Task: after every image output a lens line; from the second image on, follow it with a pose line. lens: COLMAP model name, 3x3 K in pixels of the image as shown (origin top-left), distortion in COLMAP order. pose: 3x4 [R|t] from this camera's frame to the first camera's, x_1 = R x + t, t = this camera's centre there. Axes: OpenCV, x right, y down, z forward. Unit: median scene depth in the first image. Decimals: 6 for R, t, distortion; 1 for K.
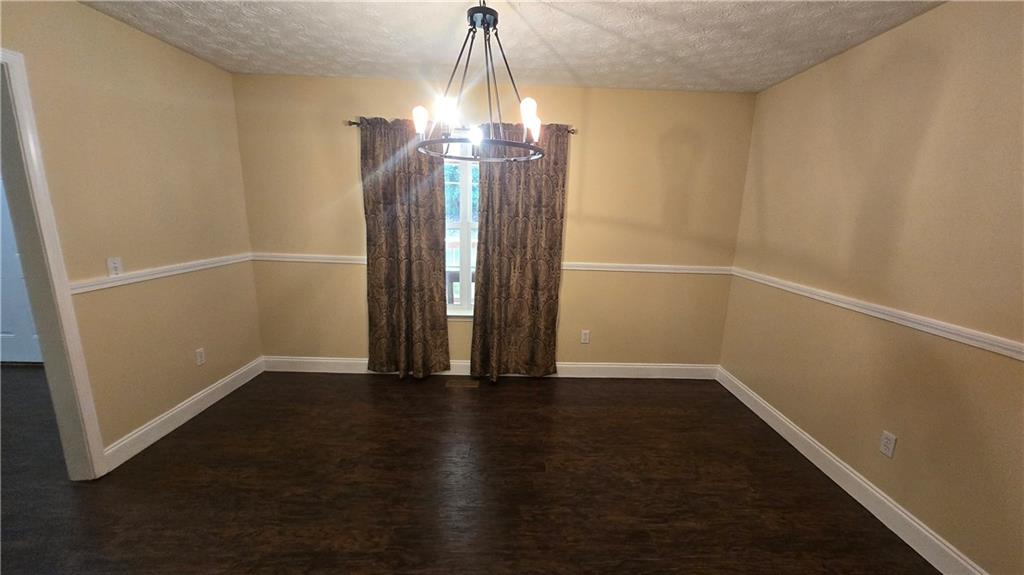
lens RADIAL K [[397.0, 0, 520.9], [0, 397.0, 290.9], [0, 0, 1]] dist [0.001204, -0.000129]
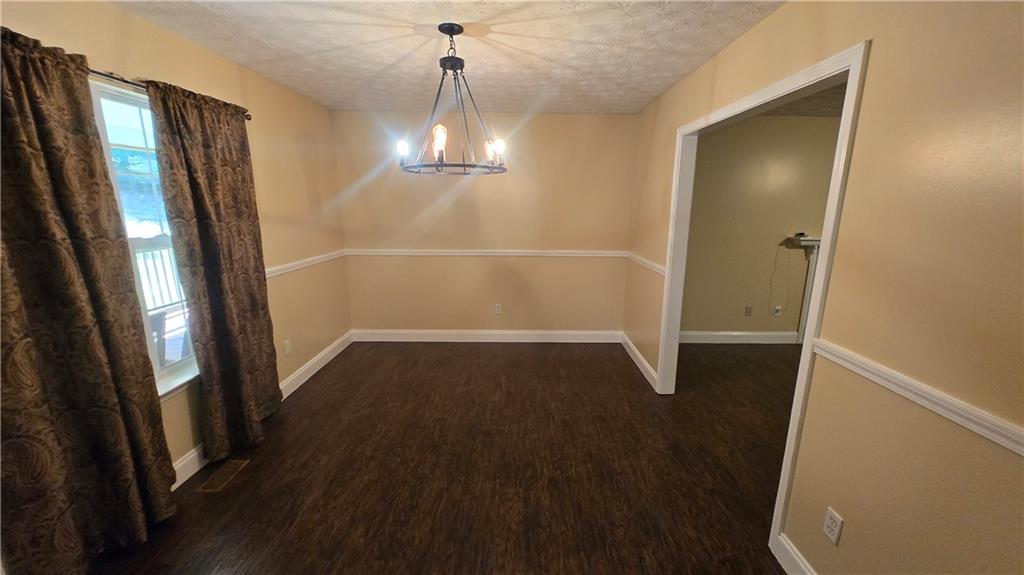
lens RADIAL K [[397.0, 0, 521.6], [0, 397.0, 293.1], [0, 0, 1]] dist [0.001204, -0.000129]
pose [[0.031539, -0.248559, 0.968103, -0.796843], [0.193452, 0.951788, 0.238068, -0.137870], [-0.980603, 0.179773, 0.078103, 0.442604]]
